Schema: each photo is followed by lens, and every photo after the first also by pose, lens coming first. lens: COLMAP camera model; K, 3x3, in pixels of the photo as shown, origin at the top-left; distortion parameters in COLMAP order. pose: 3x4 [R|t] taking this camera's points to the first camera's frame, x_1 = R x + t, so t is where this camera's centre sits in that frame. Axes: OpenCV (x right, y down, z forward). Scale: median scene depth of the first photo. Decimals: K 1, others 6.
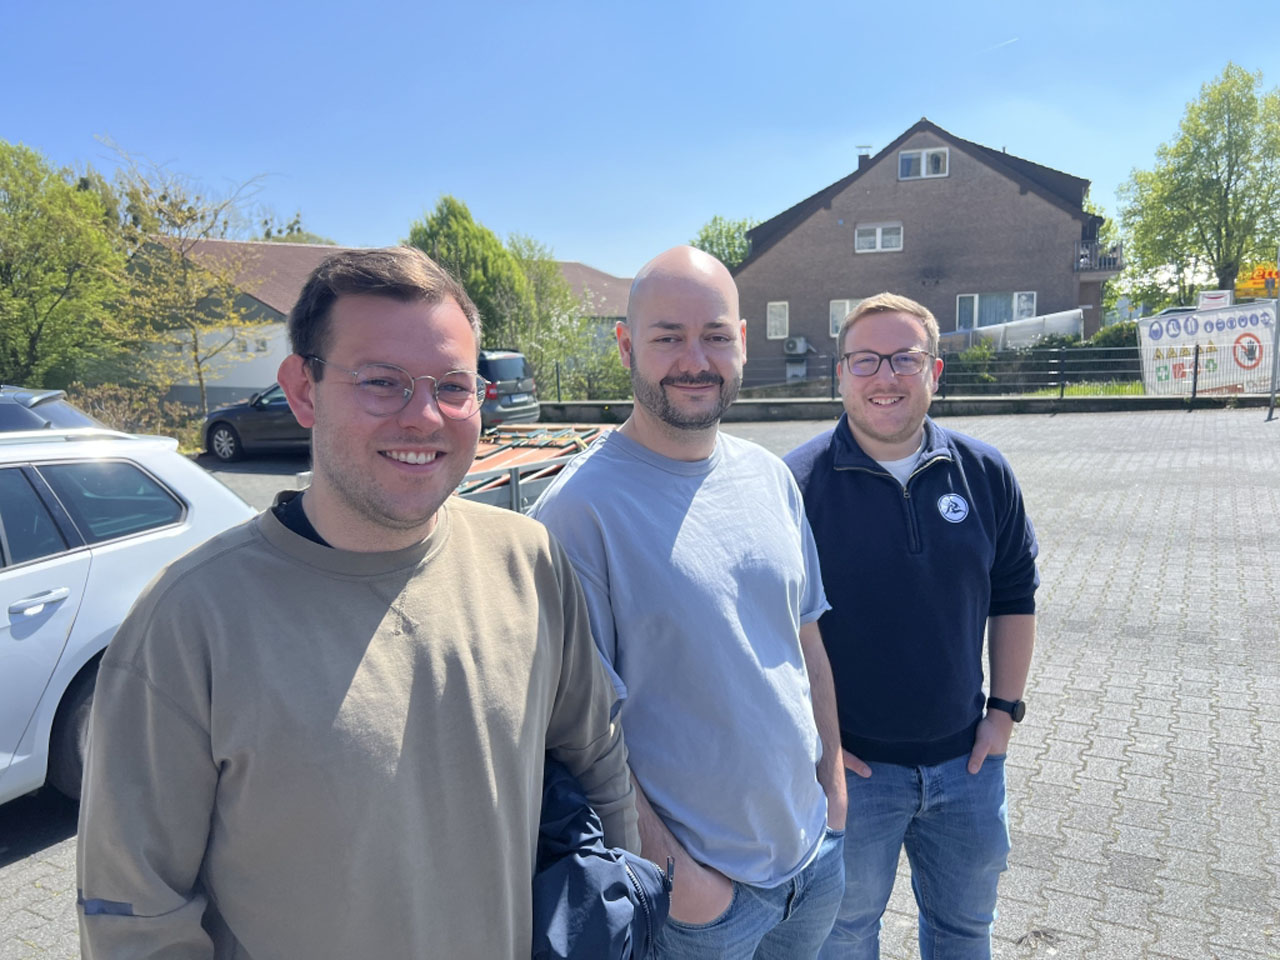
lens RADIAL K [[965.1, 0, 640.0], [0, 965.1, 480.0], [0, 0, 1]] dist [0.005568, 0.007023]
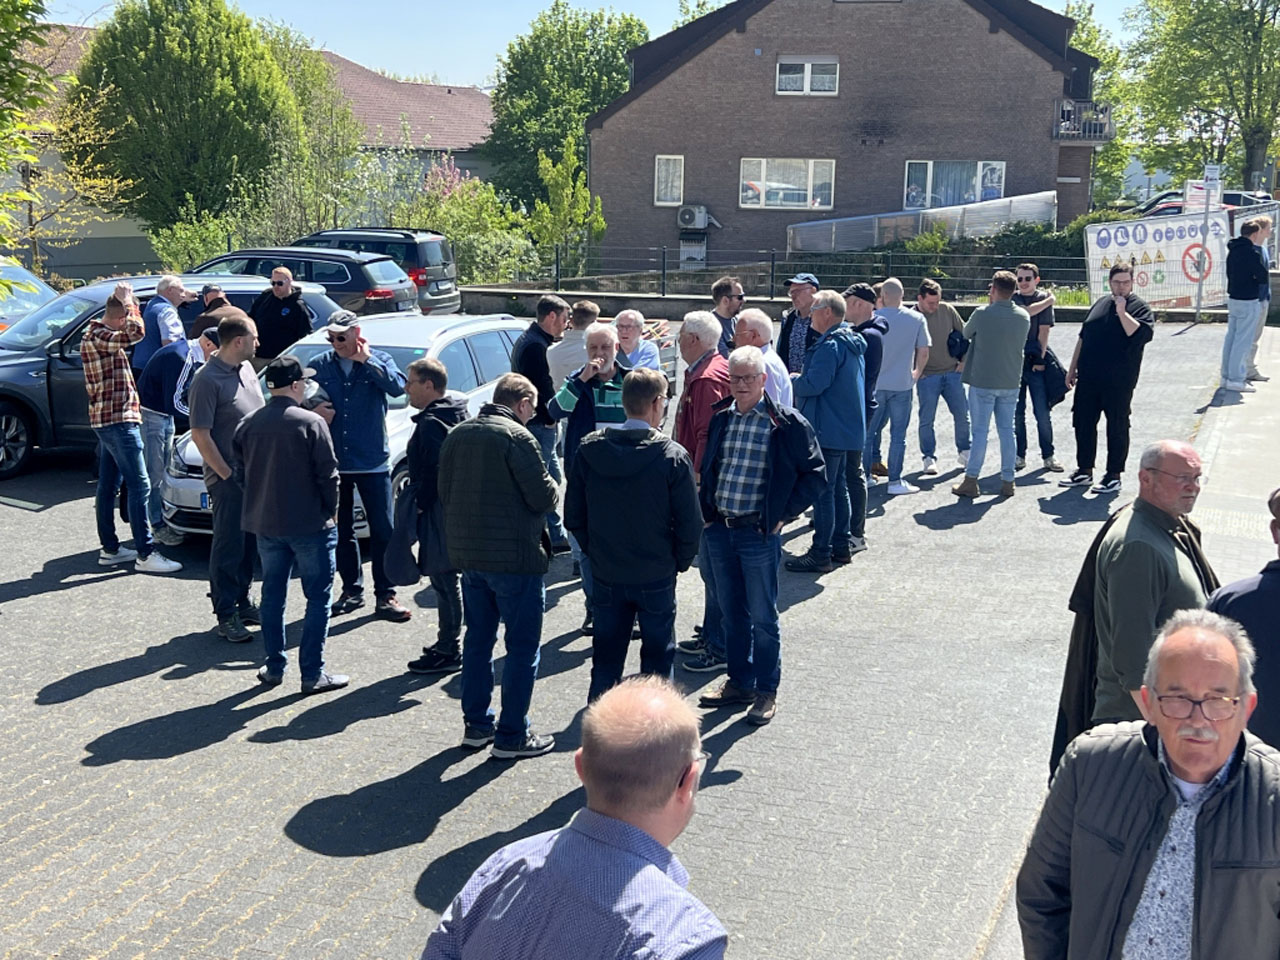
lens RADIAL K [[1705.2, 0, 640.0], [0, 1705.2, 480.0], [0, 0, 1]] dist [0.061881, -0.043784]
pose [[0.985731, 0.018915, 0.167262, -0.104590], [-0.024852, 0.999131, 0.033475, 0.020649], [-0.166484, -0.037155, 0.985344, -0.319411]]
